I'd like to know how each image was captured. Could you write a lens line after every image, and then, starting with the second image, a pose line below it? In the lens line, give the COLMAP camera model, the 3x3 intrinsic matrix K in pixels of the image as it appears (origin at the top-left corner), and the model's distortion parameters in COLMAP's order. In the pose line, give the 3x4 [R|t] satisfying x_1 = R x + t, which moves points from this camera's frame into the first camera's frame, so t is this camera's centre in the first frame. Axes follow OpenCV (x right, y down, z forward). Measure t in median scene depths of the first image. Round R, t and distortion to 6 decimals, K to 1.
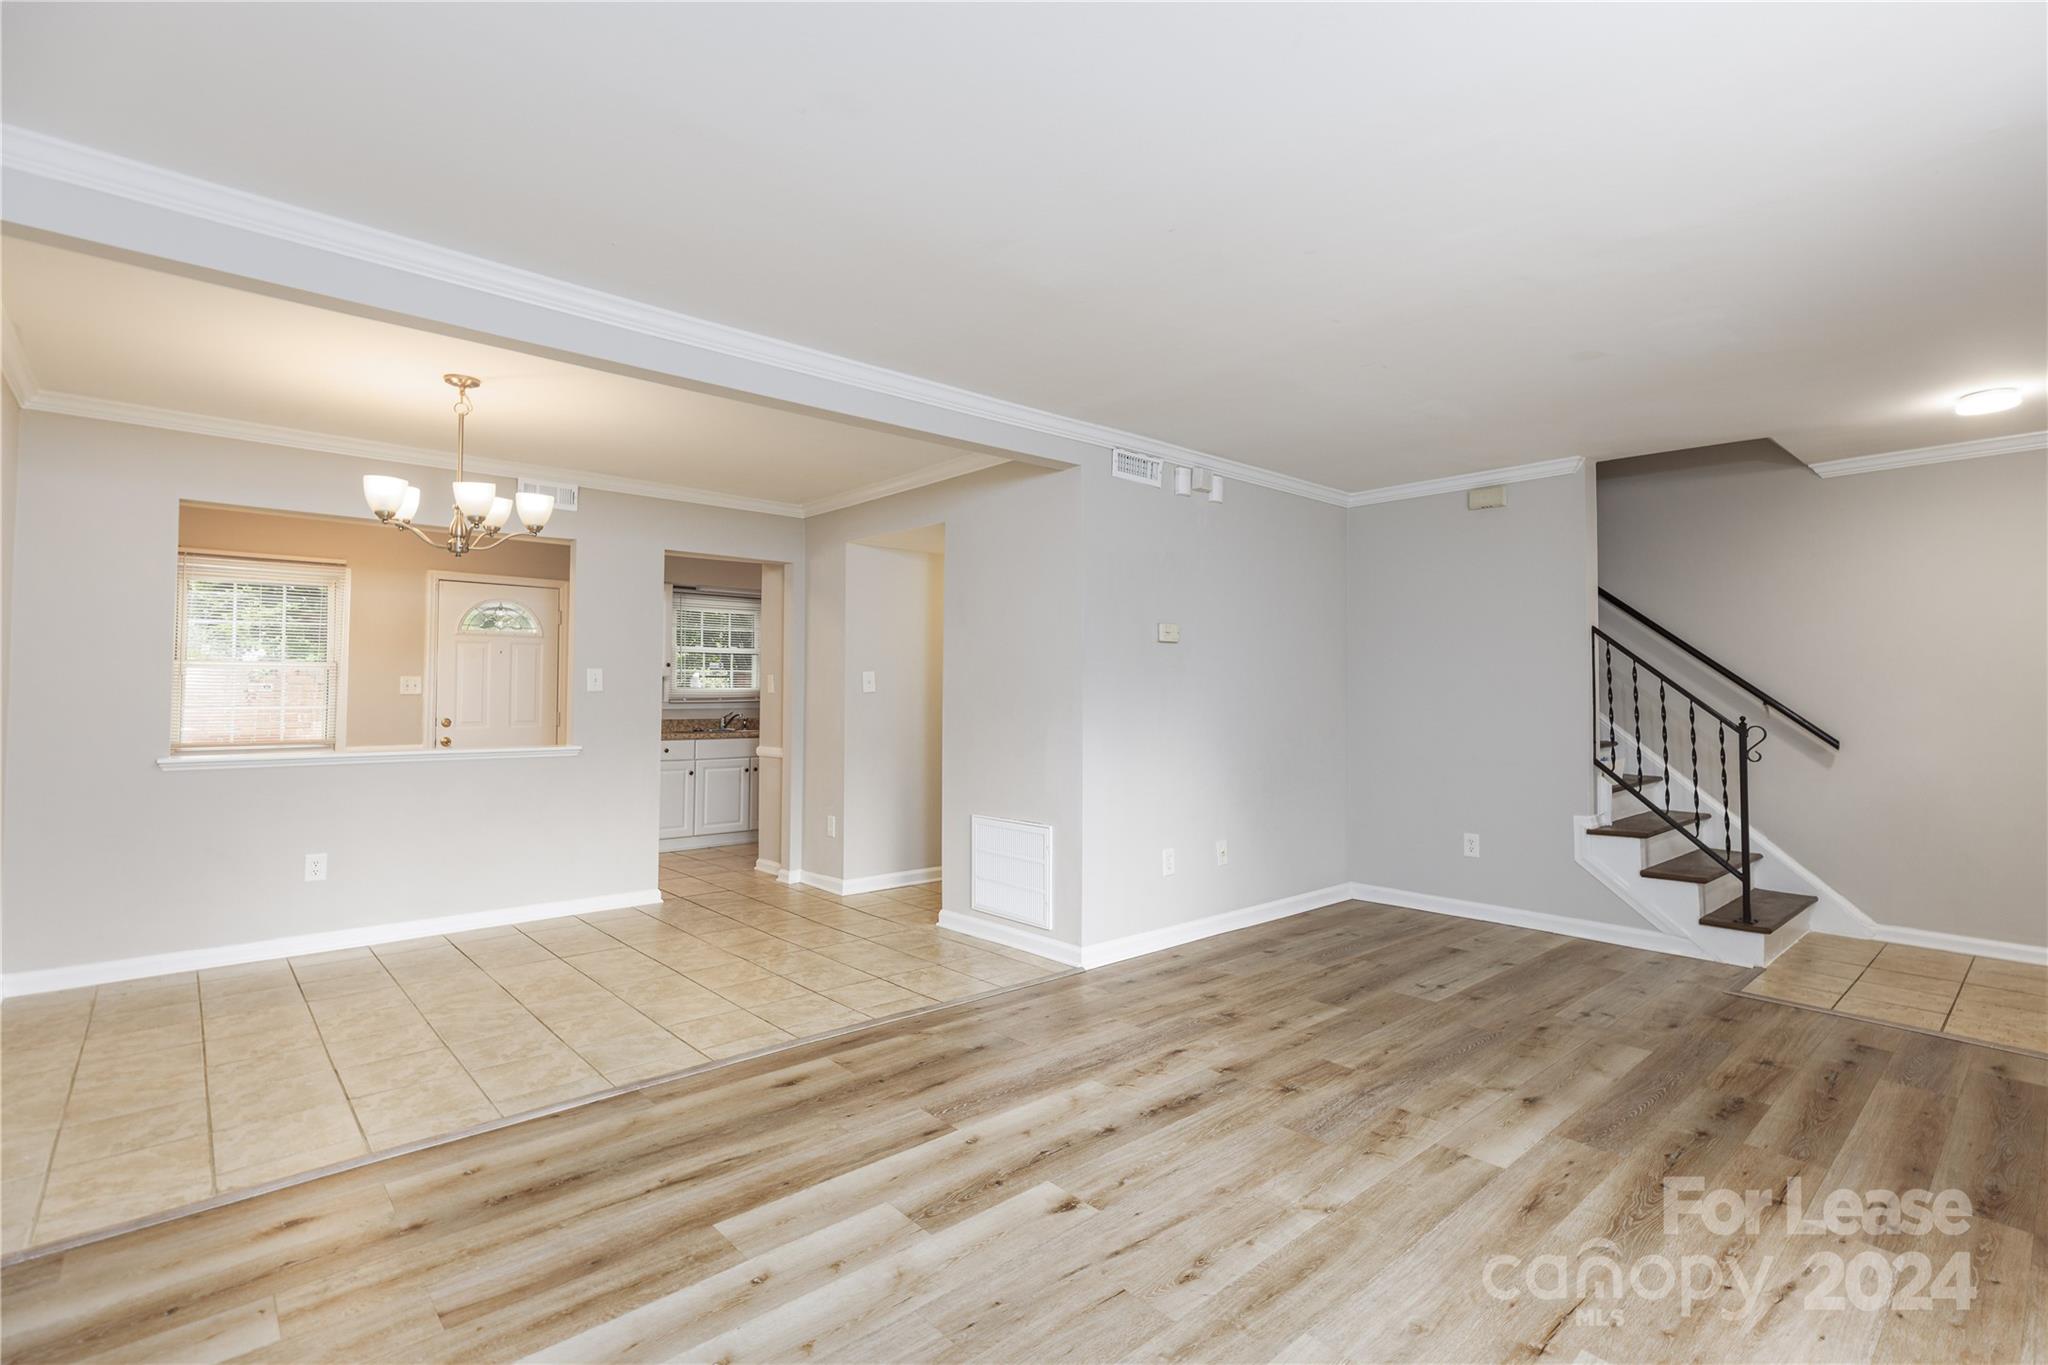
lens RADIAL K [[951.2, 0, 1058.9], [0, 951.2, 654.6], [0, 0, 1]] dist [0.007133, -0.000992]
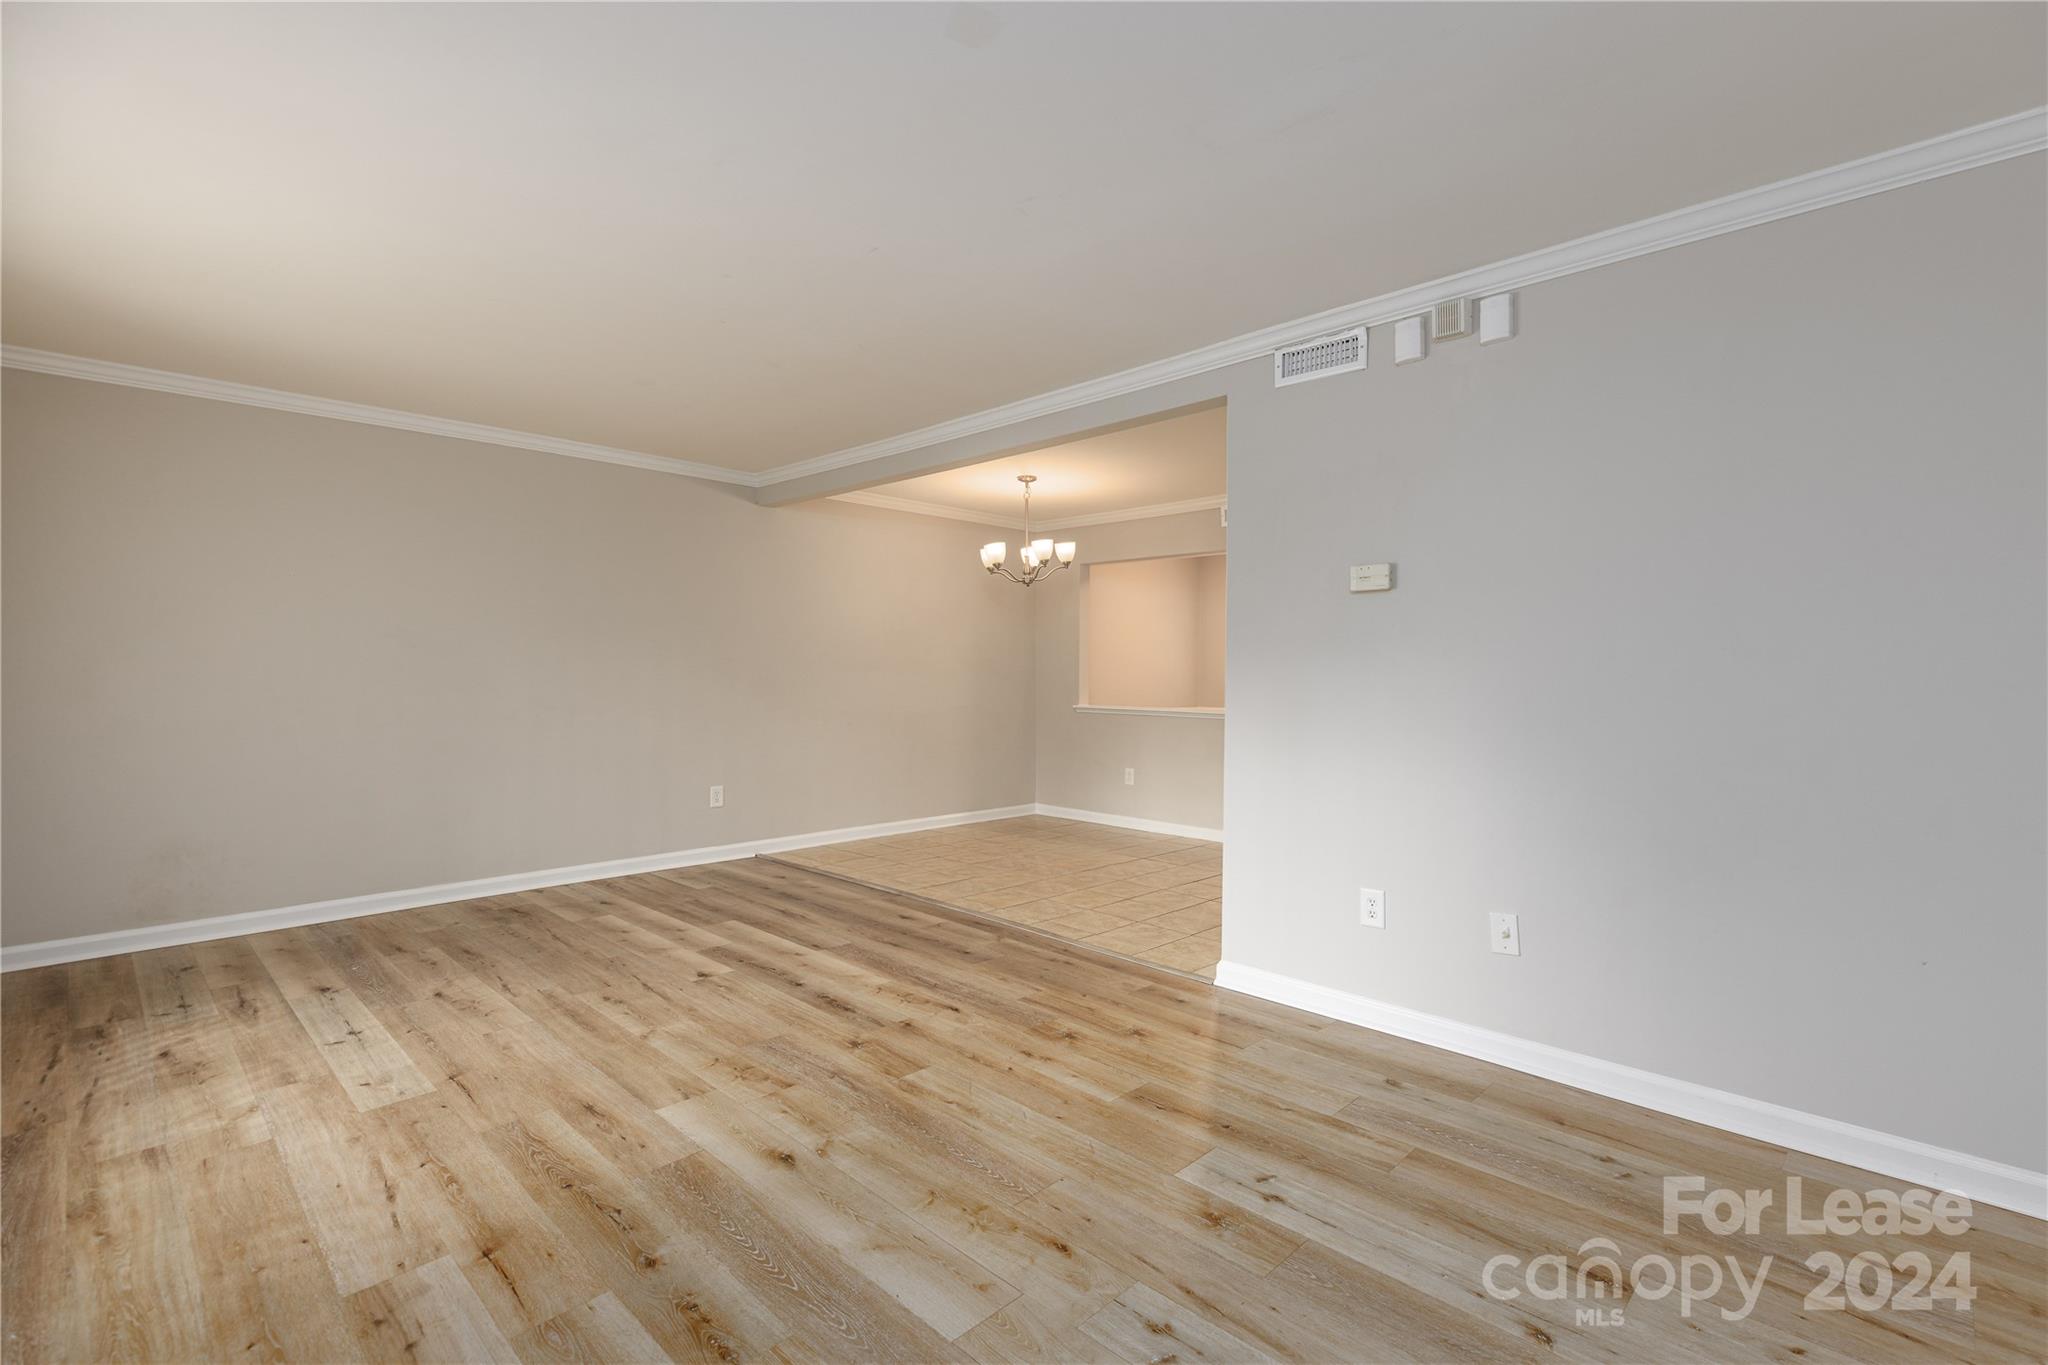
lens RADIAL K [[949.9, 0, 1024.0], [0, 949.9, 682.5], [0, 0, 1]] dist [0.003982, 0.000252]
pose [[0.039183, 0.007643, -0.999203, 1.190574], [0.033897, 0.999385, 0.008974, 0.057674], [0.998657, -0.034221, 0.038900, 1.080093]]
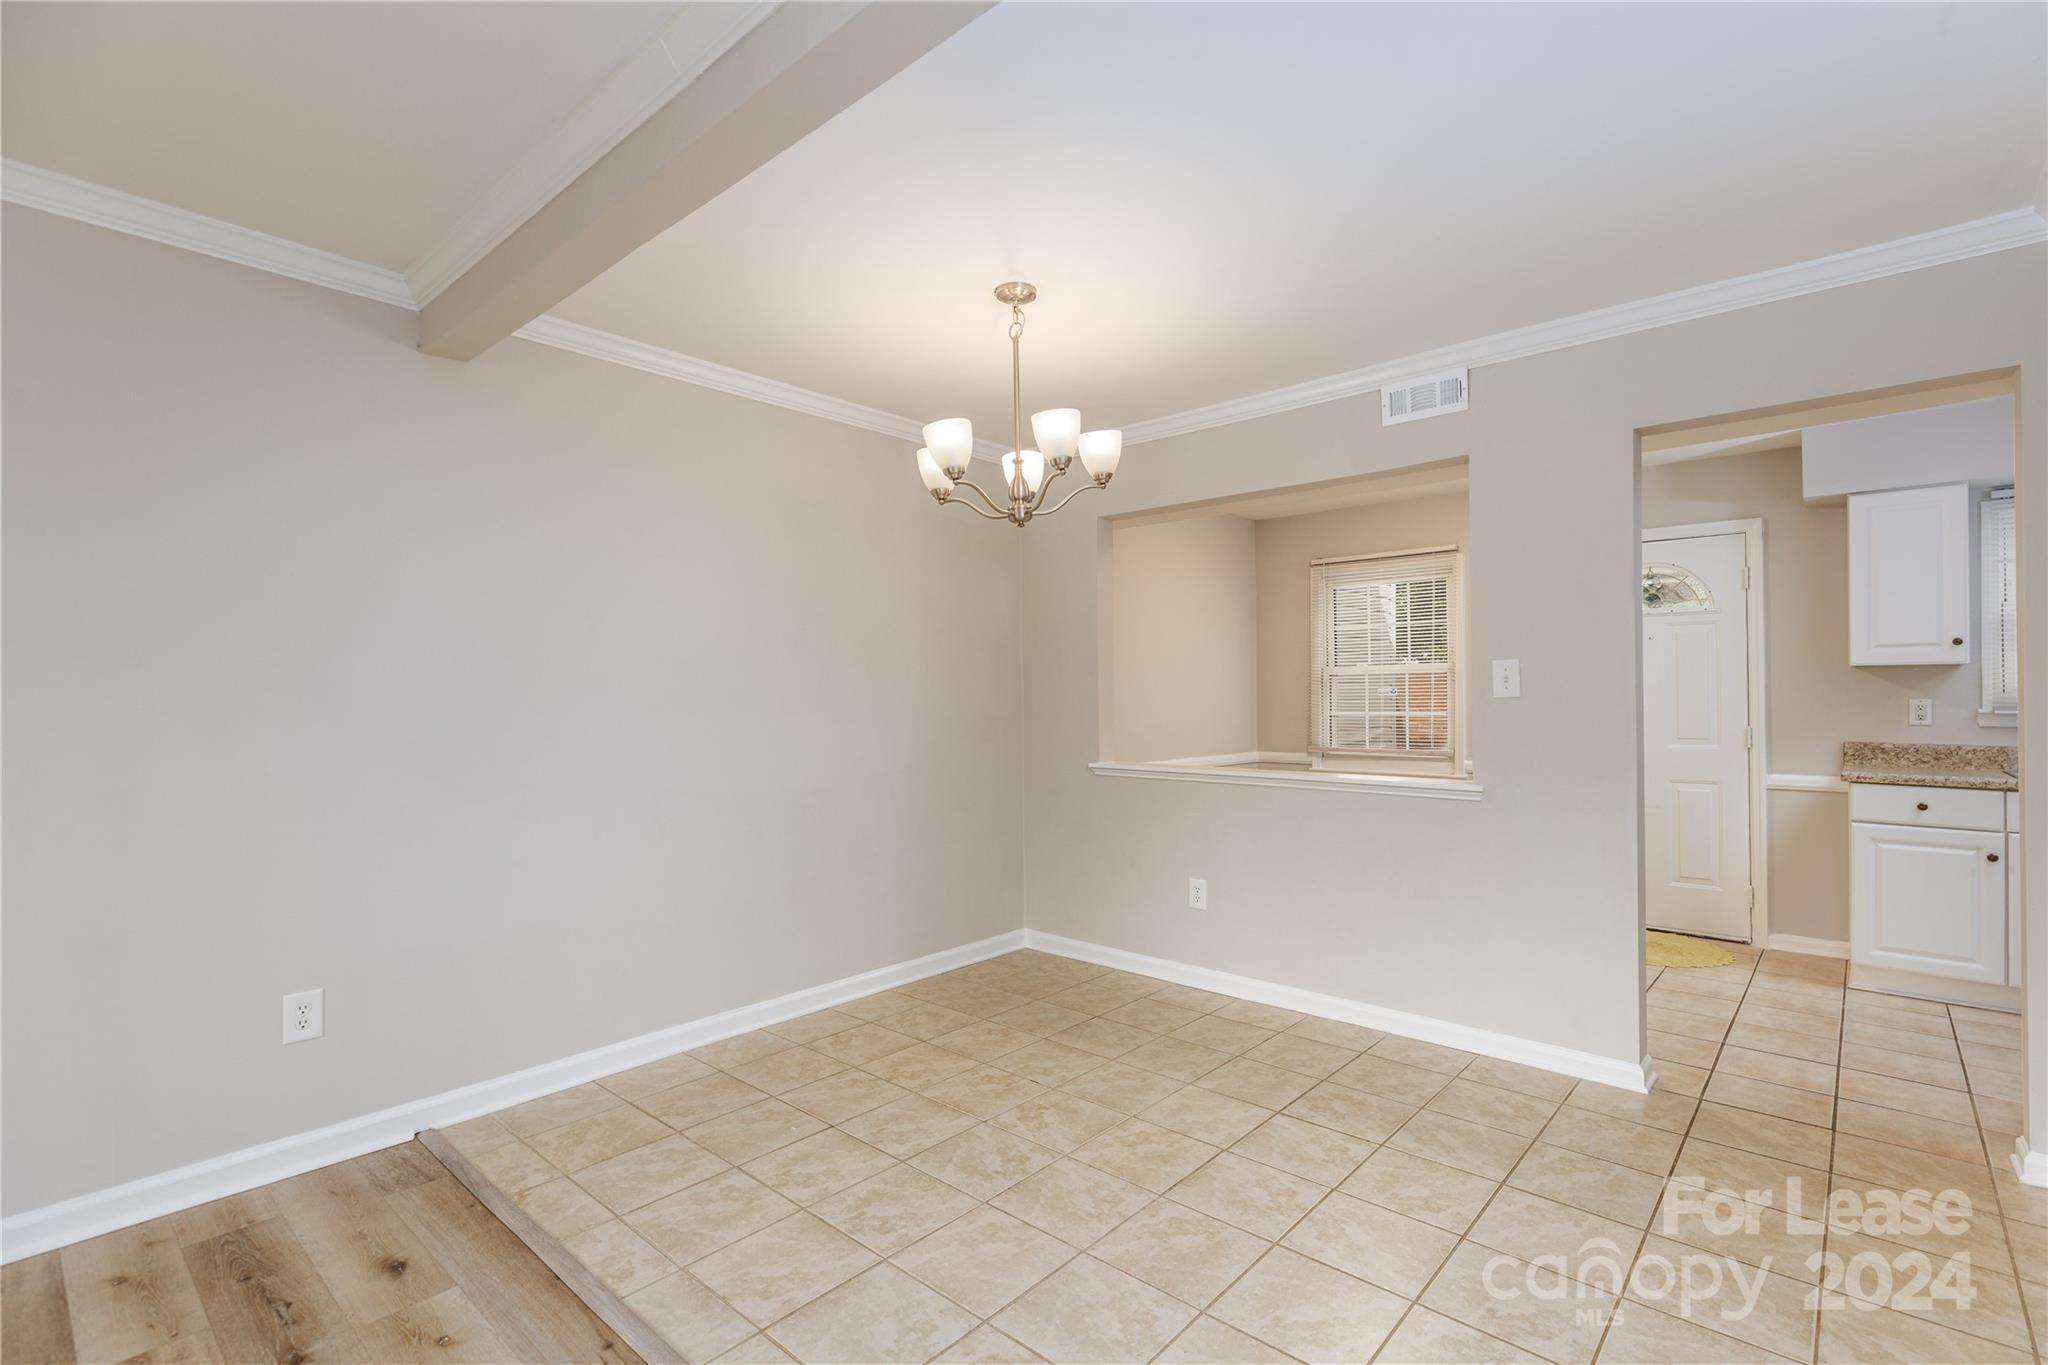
lens RADIAL K [[939.7, 0, 1015.8], [0, 939.7, 684.0], [0, 0, 1]] dist [0.003434, -0.000050]
pose [[0.082900, -0.016864, -0.996415, 0.136091], [0.048413, 0.998744, -0.012875, 0.039673], [0.995381, -0.047173, 0.083612, 1.083235]]
